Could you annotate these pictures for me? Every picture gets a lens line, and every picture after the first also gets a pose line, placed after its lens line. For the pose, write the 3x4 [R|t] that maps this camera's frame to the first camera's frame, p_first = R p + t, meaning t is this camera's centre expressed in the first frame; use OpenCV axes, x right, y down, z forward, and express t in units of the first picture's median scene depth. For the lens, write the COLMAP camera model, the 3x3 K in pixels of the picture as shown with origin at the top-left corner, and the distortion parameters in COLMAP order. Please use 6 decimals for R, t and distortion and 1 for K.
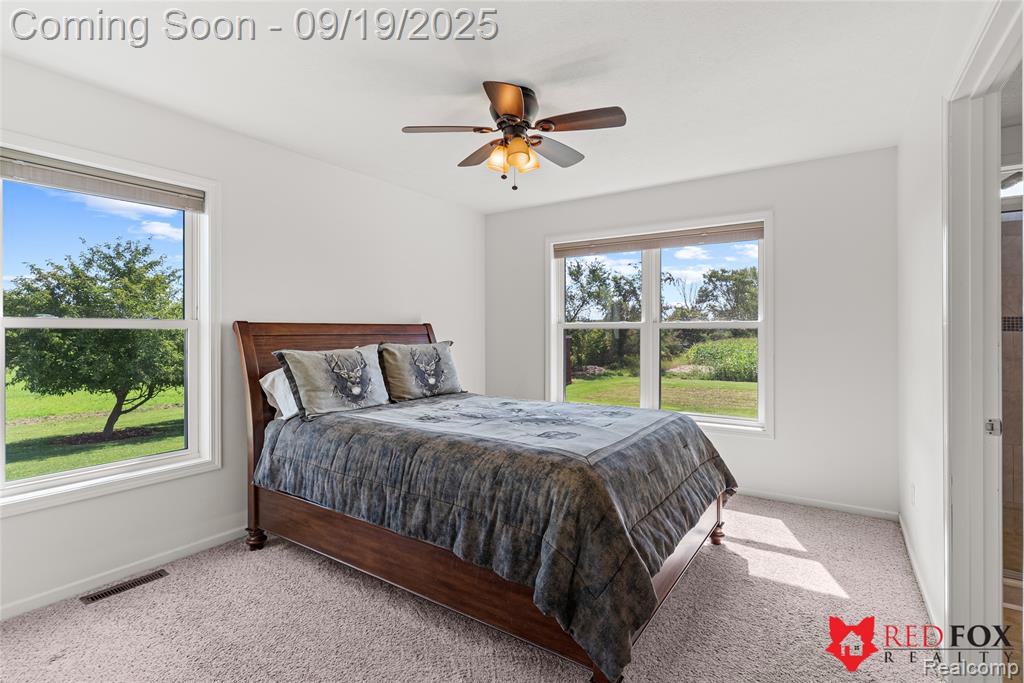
lens RADIAL K [[490.3, 0, 507.7], [0, 490.3, 334.6], [0, 0, 1]] dist [-0.000704, -0.001693]
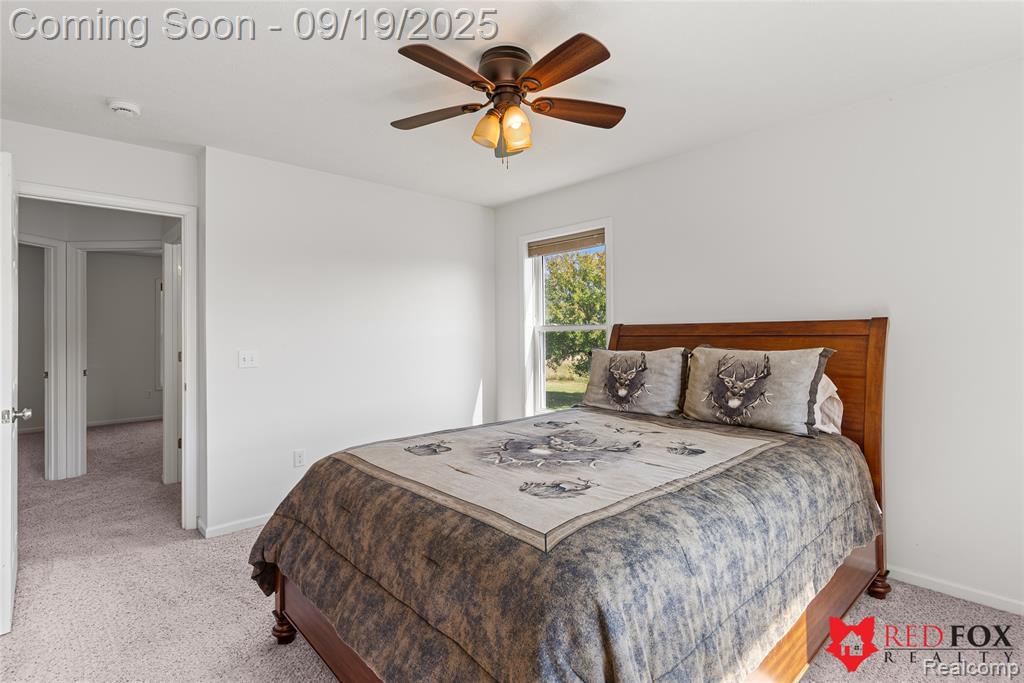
lens RADIAL K [[490.3, 0, 510.1], [0, 490.3, 337.8], [0, 0, 1]] dist [-0.000704, -0.001693]
pose [[-0.228181, 0.013349, -0.973527, 0.633463], [0.000318, 0.999907, 0.013637, -0.009142], [0.973619, 0.002802, -0.228164, 0.898185]]
